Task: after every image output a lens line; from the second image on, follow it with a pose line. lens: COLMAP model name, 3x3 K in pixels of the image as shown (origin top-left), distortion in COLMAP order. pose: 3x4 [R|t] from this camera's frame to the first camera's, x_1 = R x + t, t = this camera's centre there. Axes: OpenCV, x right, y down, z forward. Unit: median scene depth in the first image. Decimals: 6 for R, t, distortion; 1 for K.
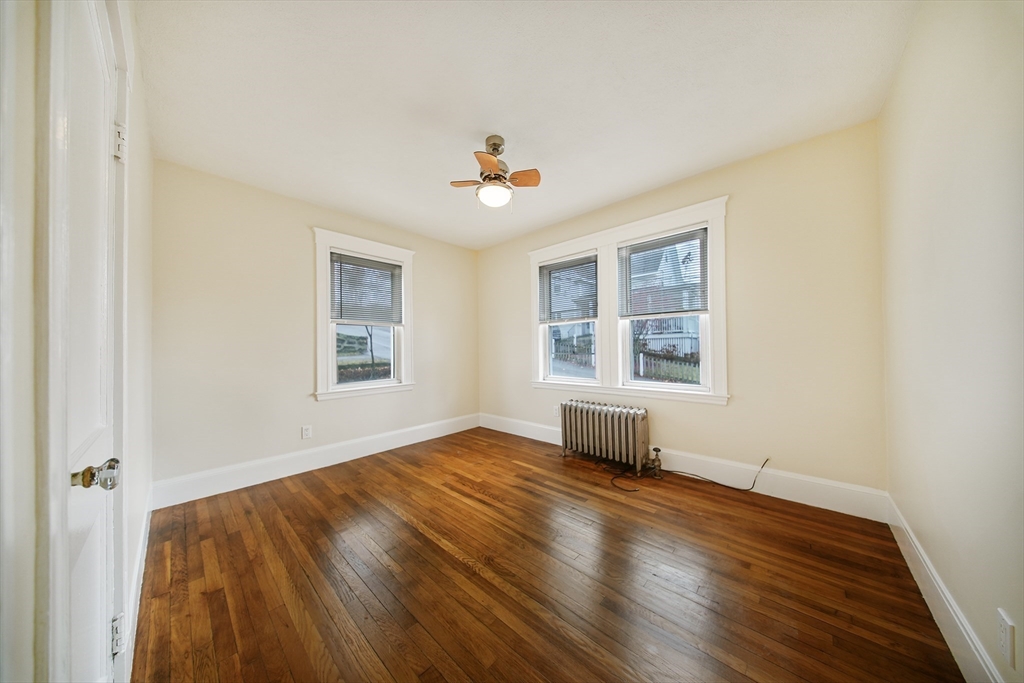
lens RADIAL K [[308.0, 0, 511.7], [0, 308.0, 344.2], [0, 0, 1]] dist [-0.001158, -0.000606]
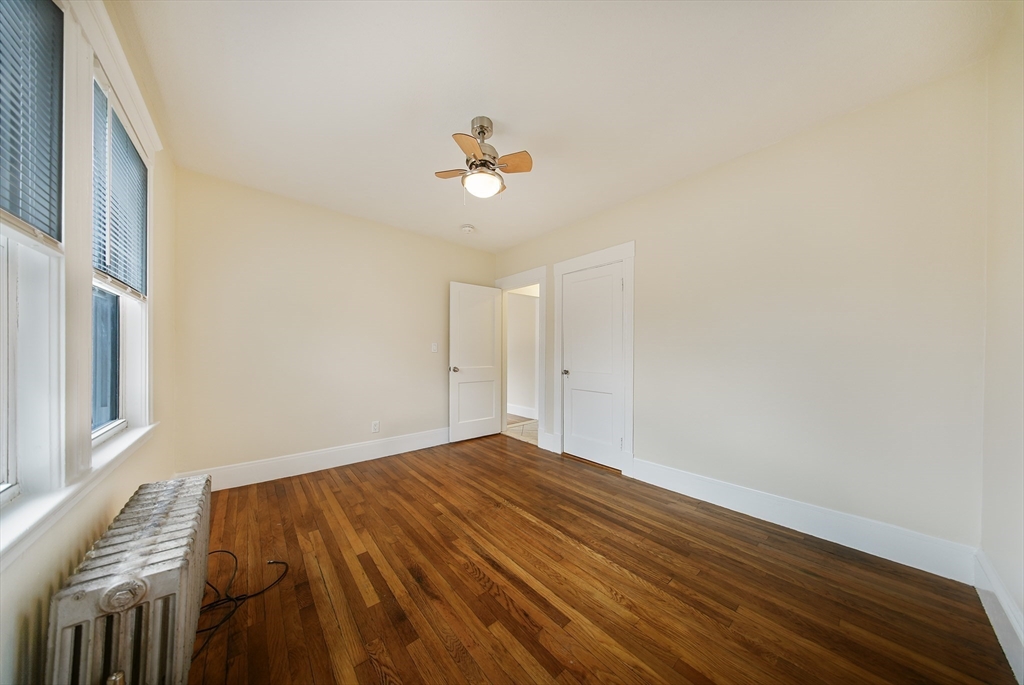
lens RADIAL K [[308.0, 0, 510.6], [0, 308.0, 348.9], [0, 0, 1]] dist [-0.001158, -0.000606]
pose [[-0.992720, 0.009947, 0.120032, -0.234688], [0.007425, 0.999743, -0.021439, 0.017878], [-0.120214, -0.020391, -0.992539, 1.822967]]
